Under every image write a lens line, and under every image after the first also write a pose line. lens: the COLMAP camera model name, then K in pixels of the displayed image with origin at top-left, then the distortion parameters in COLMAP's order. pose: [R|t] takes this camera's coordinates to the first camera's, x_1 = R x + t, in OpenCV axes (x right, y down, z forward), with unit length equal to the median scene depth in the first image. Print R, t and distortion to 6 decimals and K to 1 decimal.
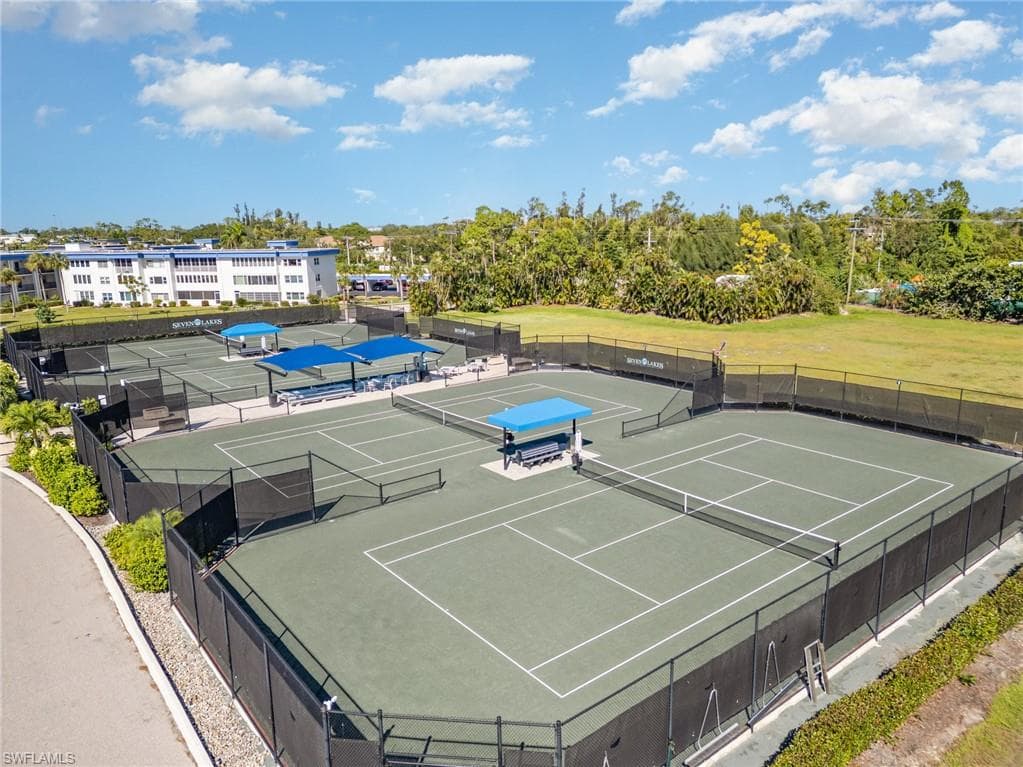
lens RADIAL K [[724.3, 0, 513.9], [0, 724.3, 380.5], [0, 0, 1]] dist [0.001917, -0.003650]
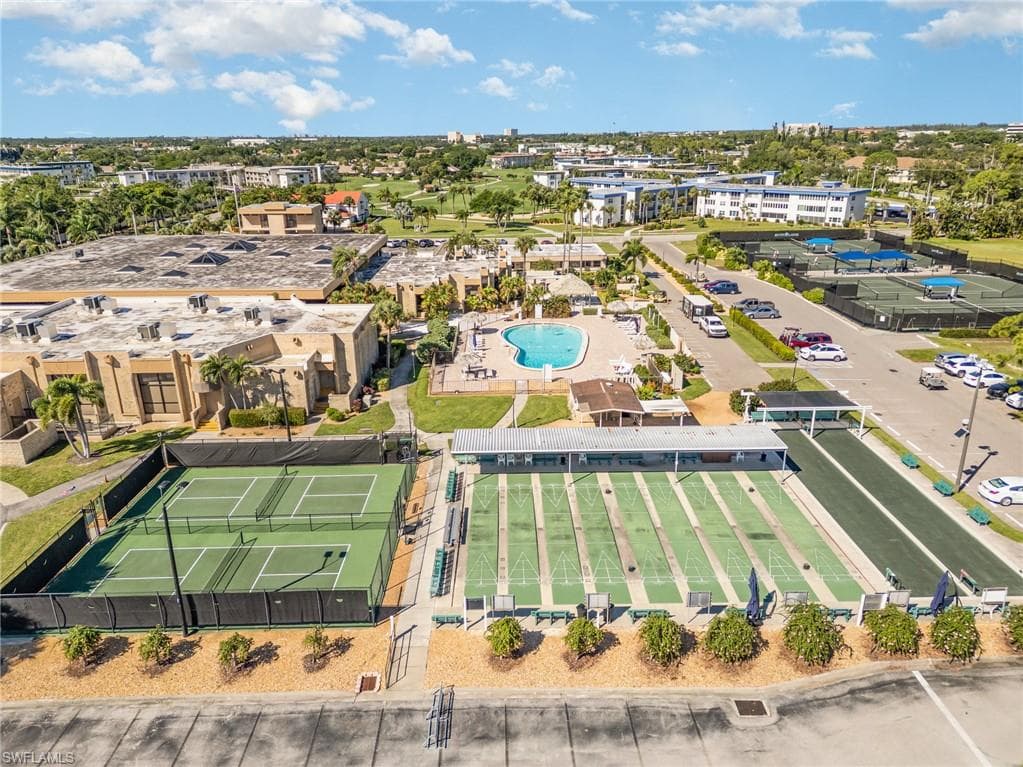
lens RADIAL K [[724.3, 0, 514.0], [0, 724.3, 391.7], [0, 0, 1]] dist [0.001917, -0.003650]
pose [[0.790989, 0.203587, -0.576965, 0.212766], [-0.118799, 0.976173, 0.181584, 0.072877], [0.600186, -0.075088, 0.796328, -1.125207]]
